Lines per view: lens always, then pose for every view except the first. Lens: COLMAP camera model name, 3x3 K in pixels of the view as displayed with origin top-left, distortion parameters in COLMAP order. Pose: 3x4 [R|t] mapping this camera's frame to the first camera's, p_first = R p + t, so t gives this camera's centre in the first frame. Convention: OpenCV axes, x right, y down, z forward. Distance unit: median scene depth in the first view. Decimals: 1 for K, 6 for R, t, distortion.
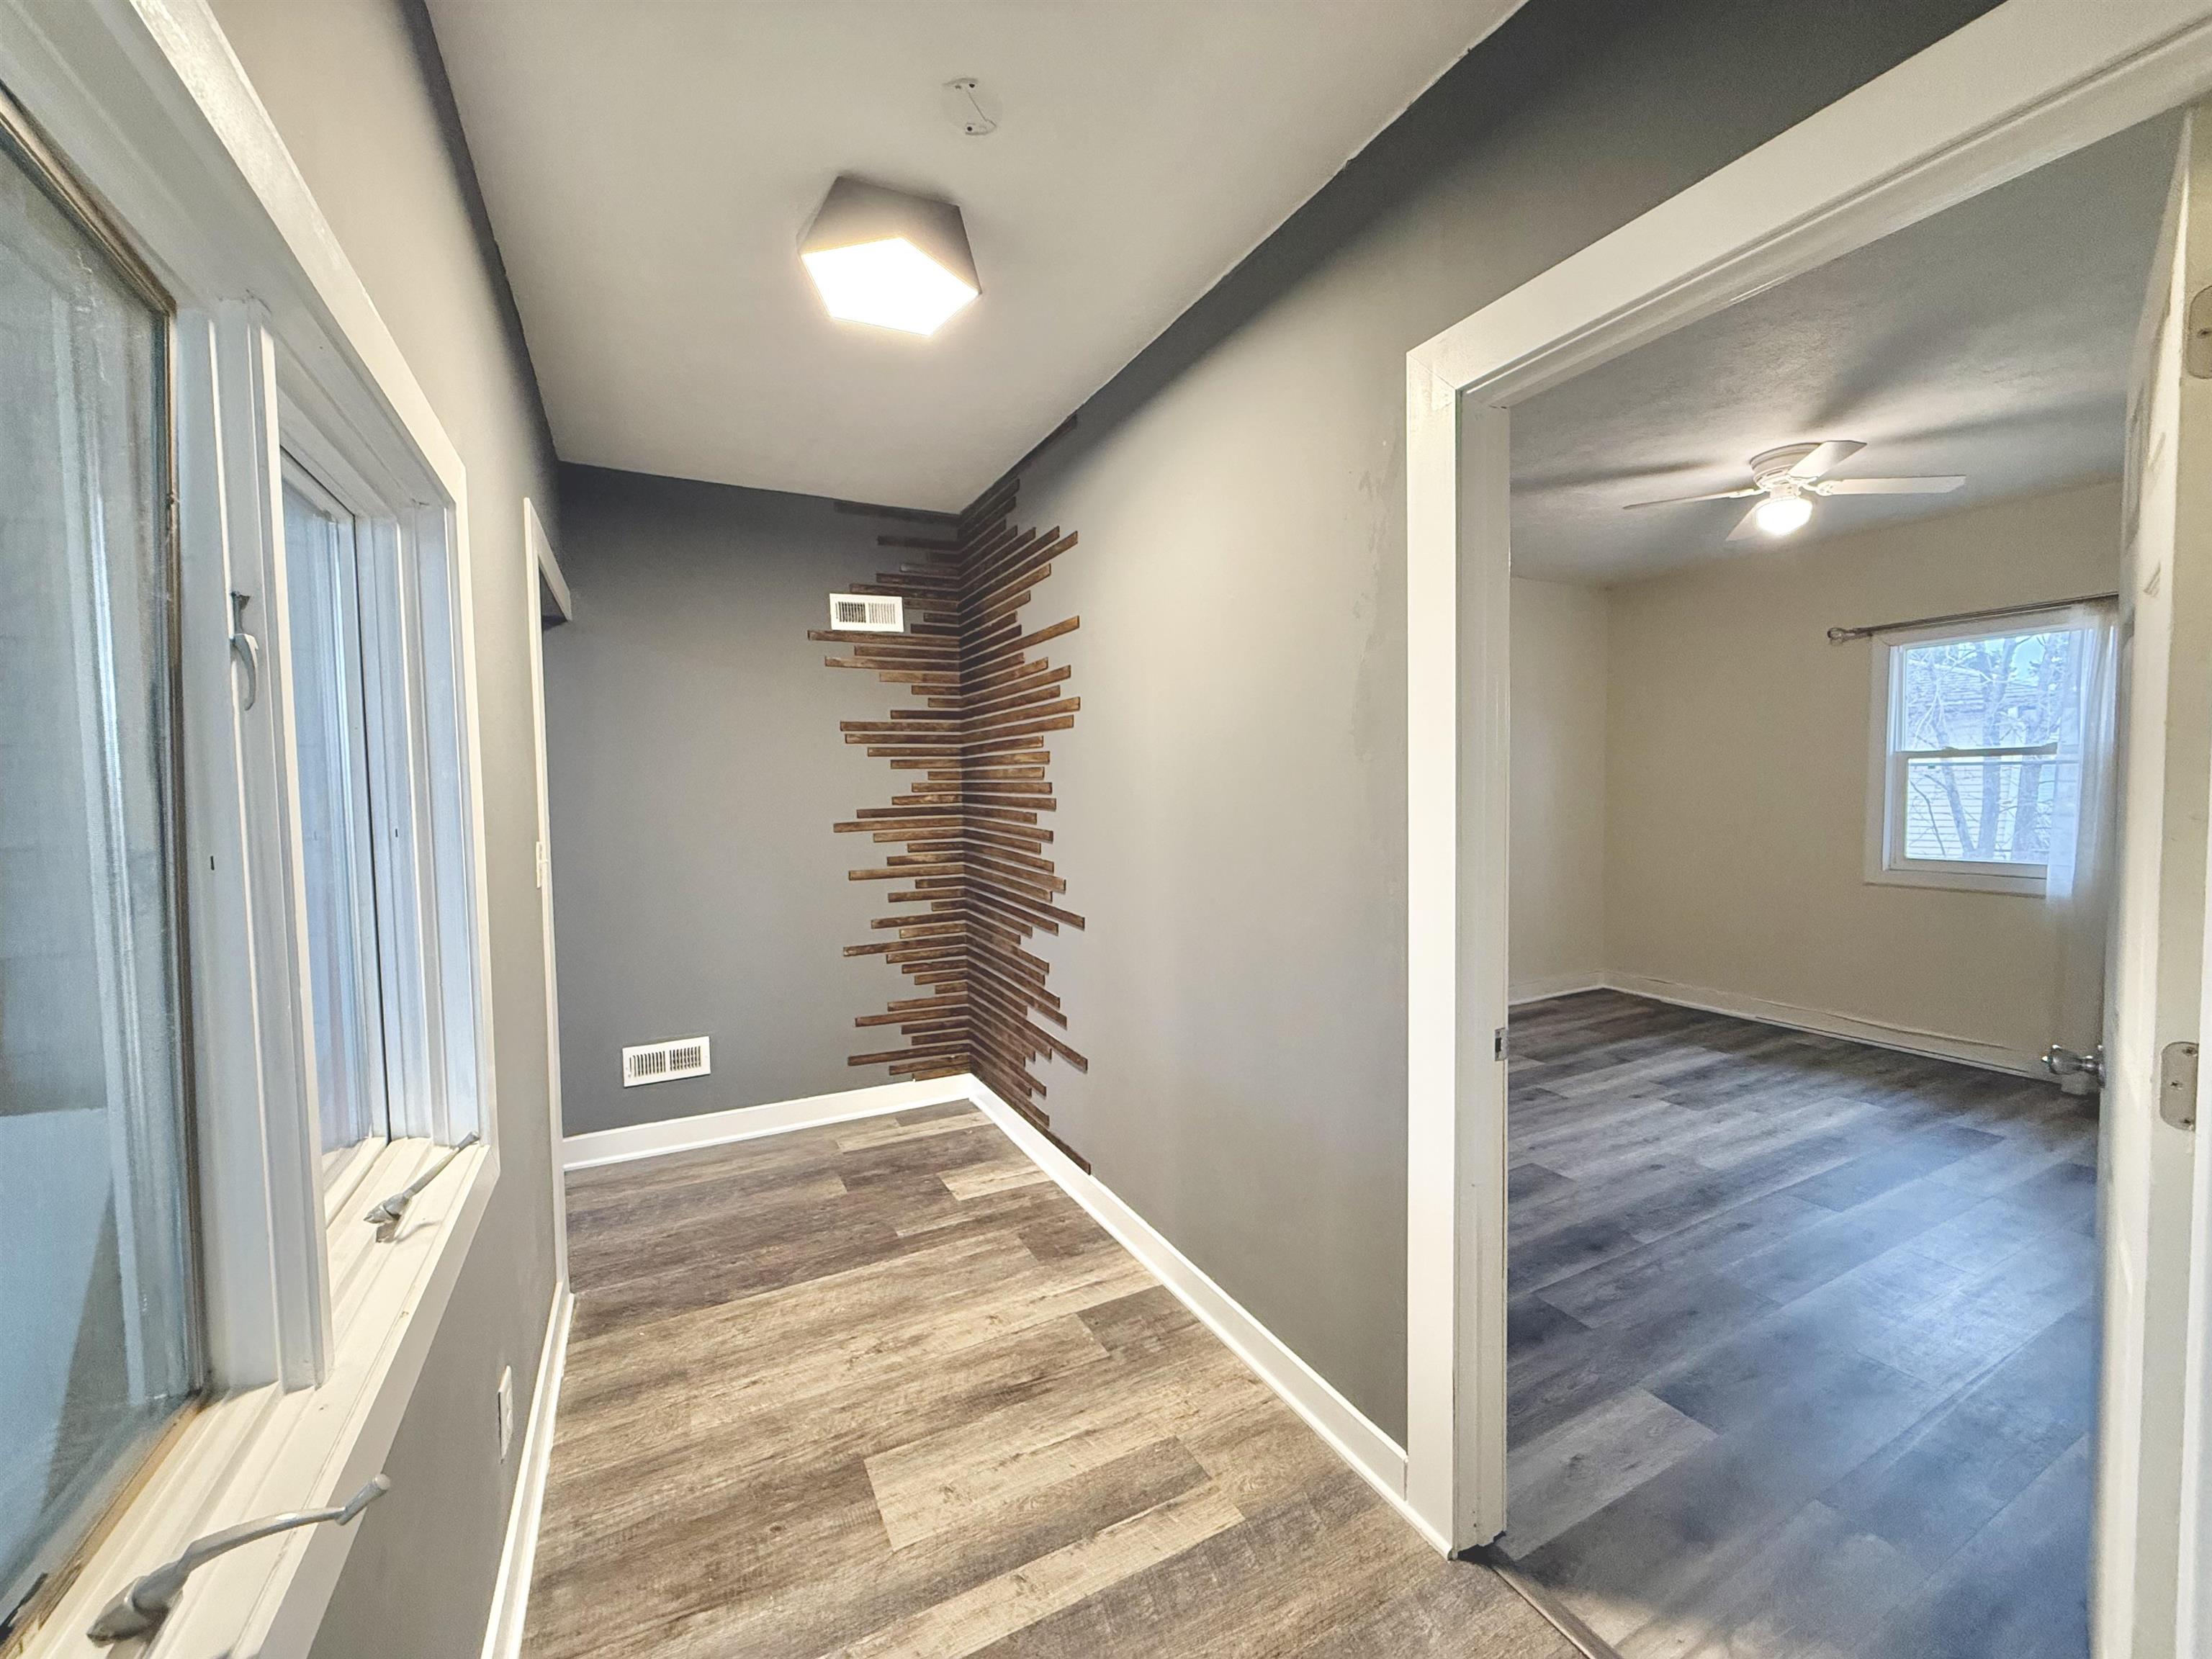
lens RADIAL K [[879.4, 0, 1101.7], [0, 879.4, 828.6], [0, 0, 1]] dist [-0.002164, 0.001158]
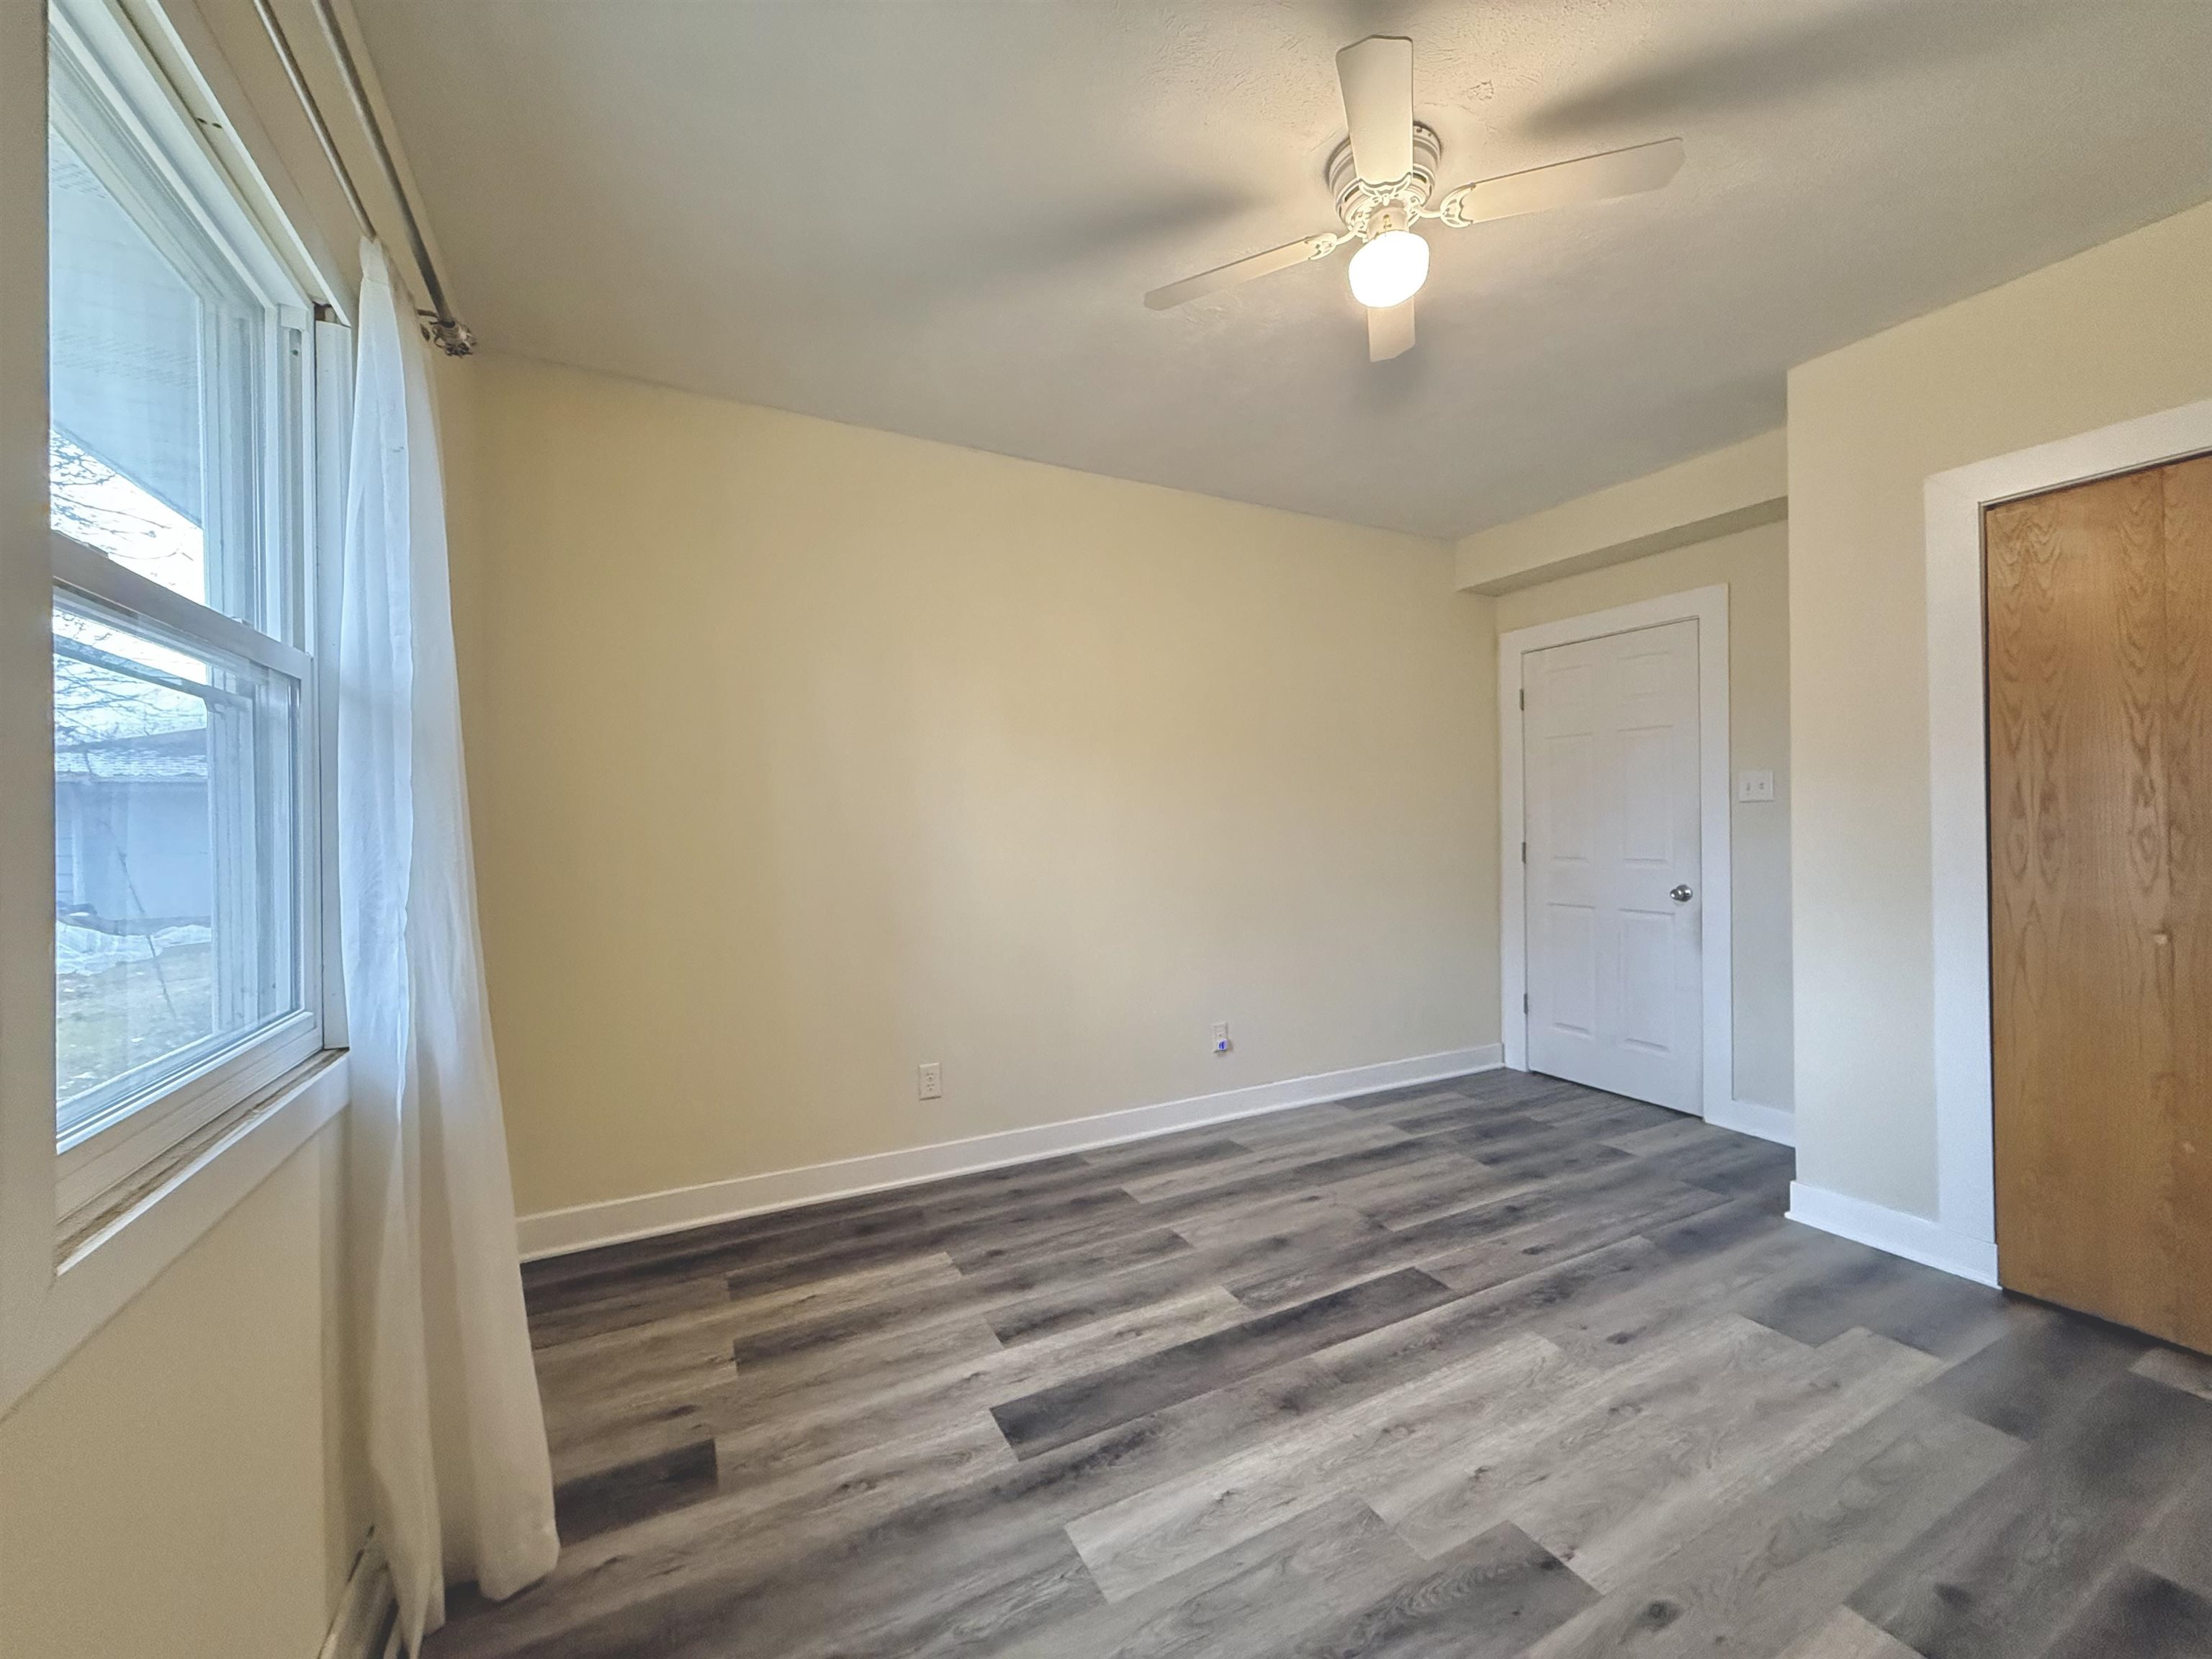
lens RADIAL K [[879.4, 0, 1104.7], [0, 879.4, 828.2], [0, 0, 1]] dist [-0.002164, 0.001158]
pose [[-0.999546, 0.029939, -0.003246, 0.802652], [0.029727, 0.998170, 0.052666, -0.036393], [0.004816, 0.052546, -0.998607, 1.301566]]
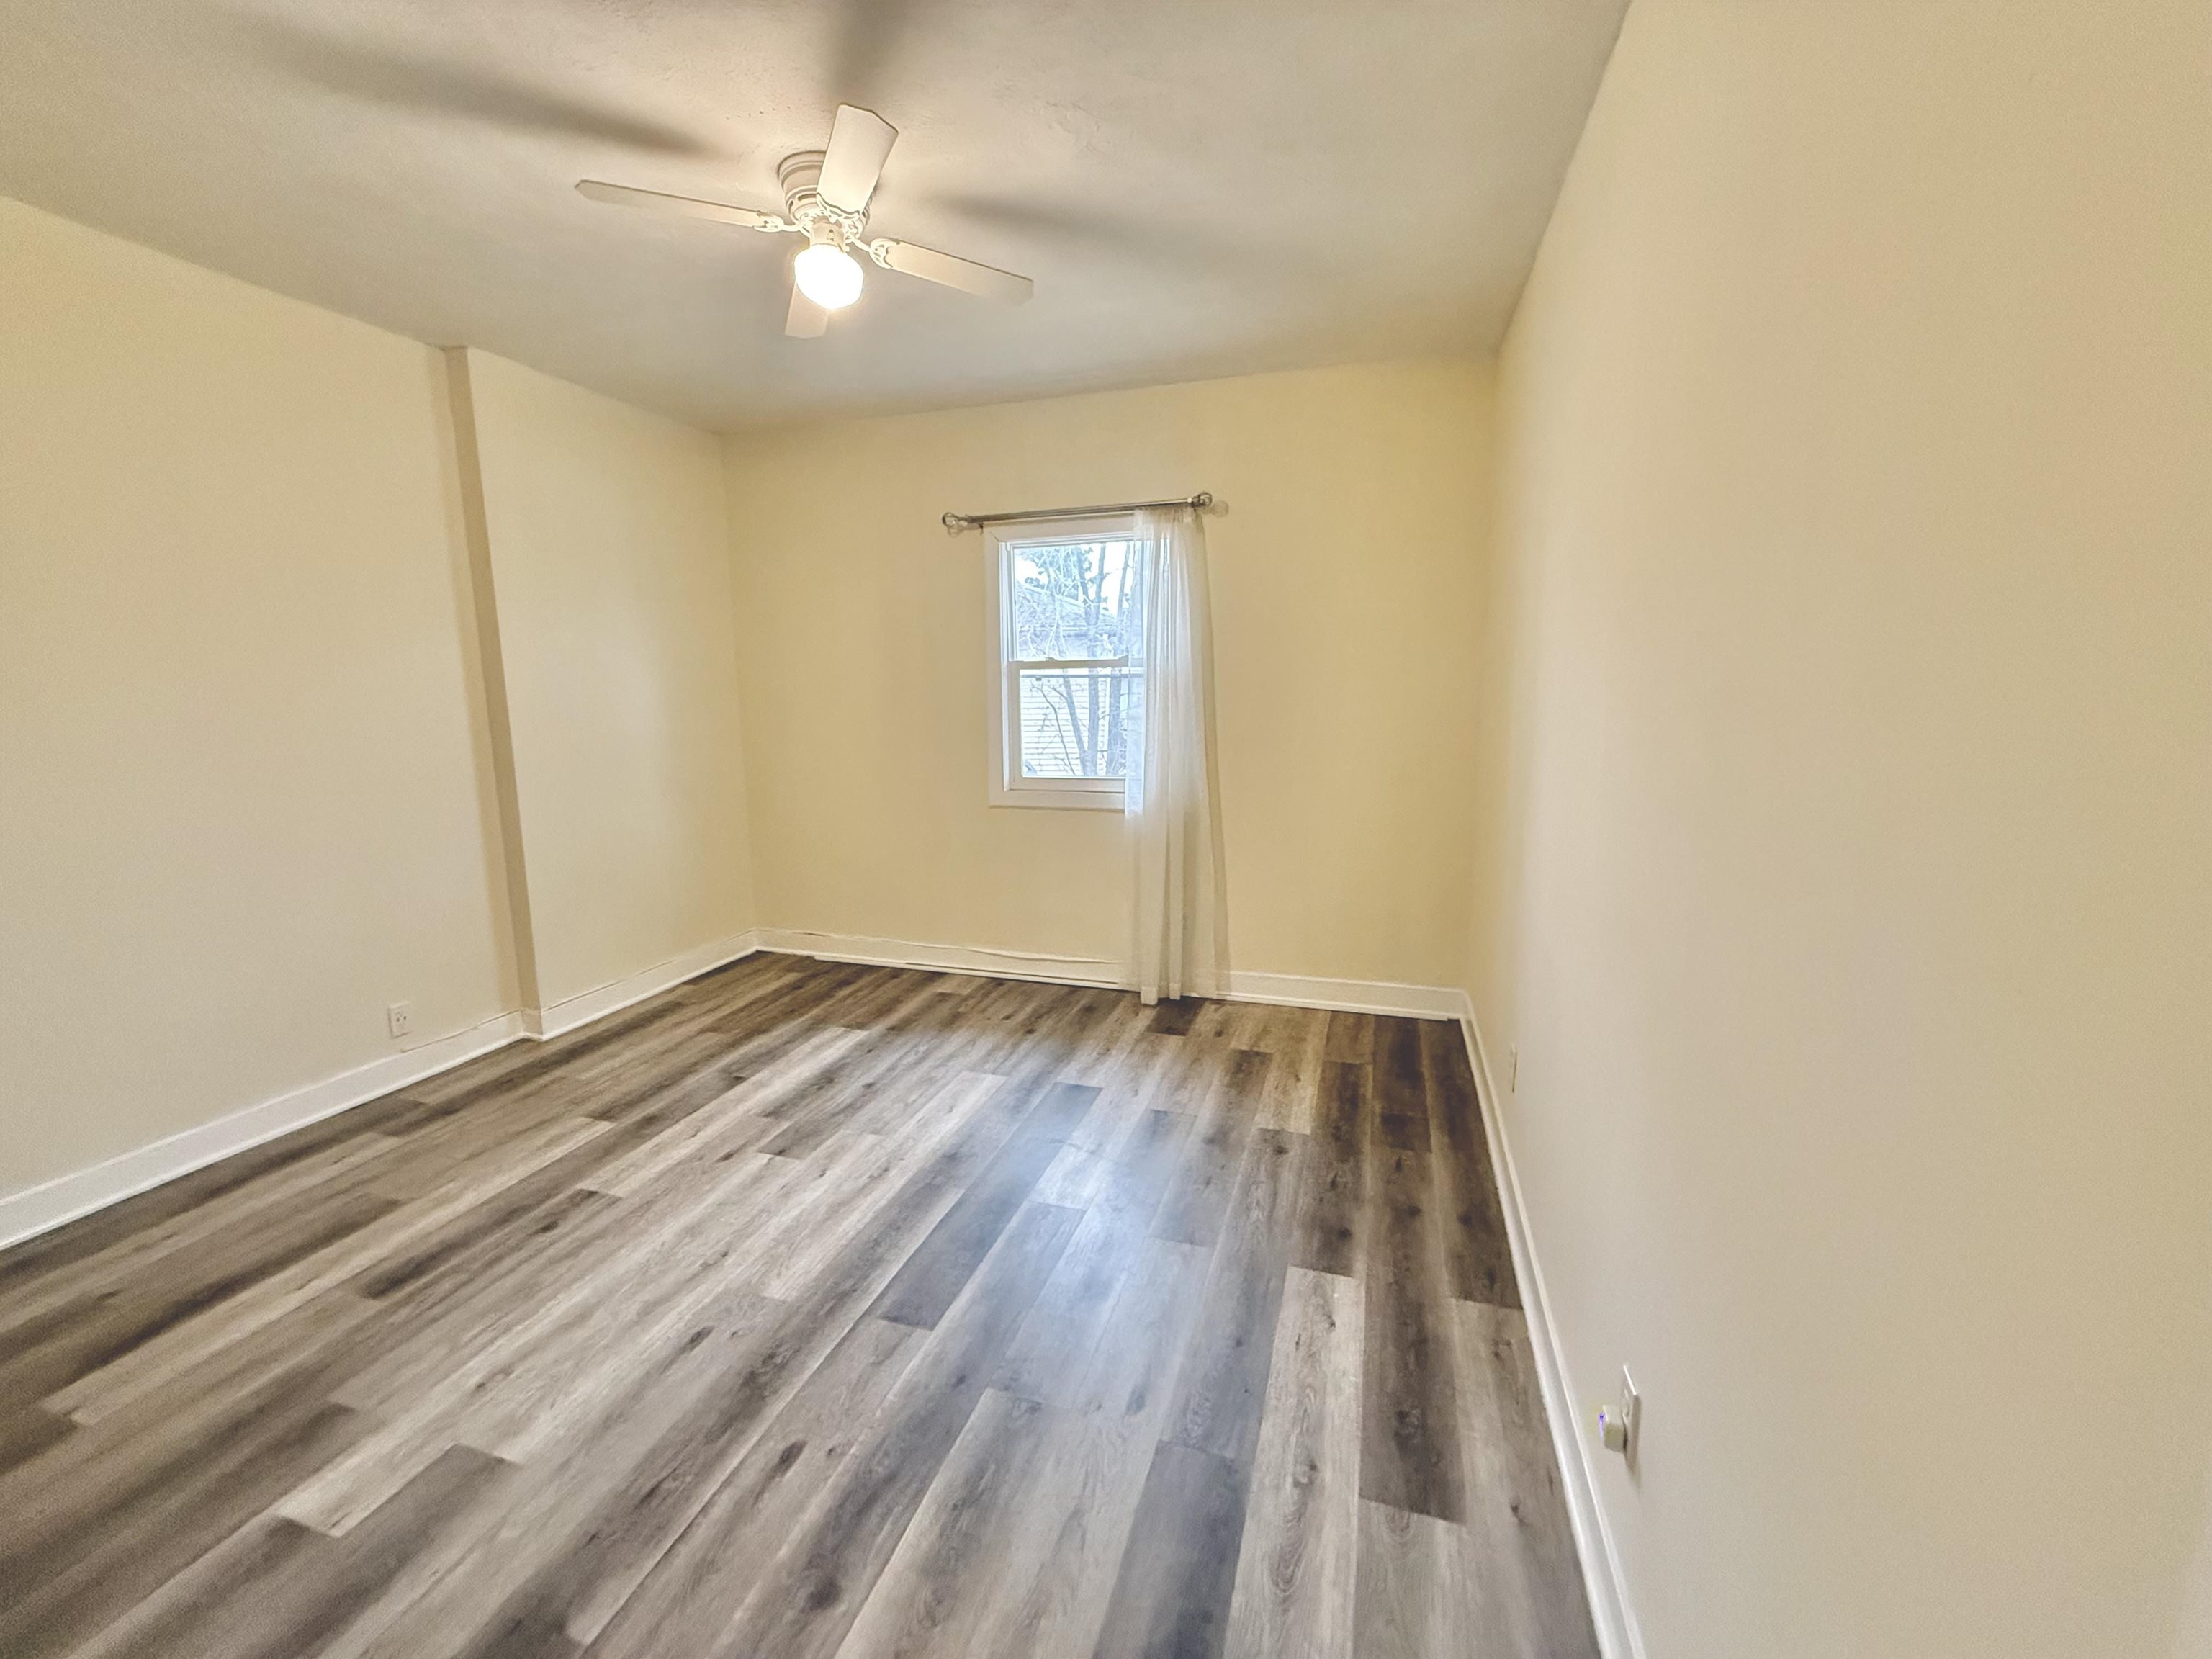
lens RADIAL K [[879.4, 0, 1101.5], [0, 879.4, 833.8], [0, 0, 1]] dist [-0.002164, 0.001158]
pose [[0.703028, -0.110229, 0.702567, 0.349199], [0.032897, 0.991898, 0.122704, -0.020701], [-0.710401, -0.063152, 0.700958, 0.316193]]
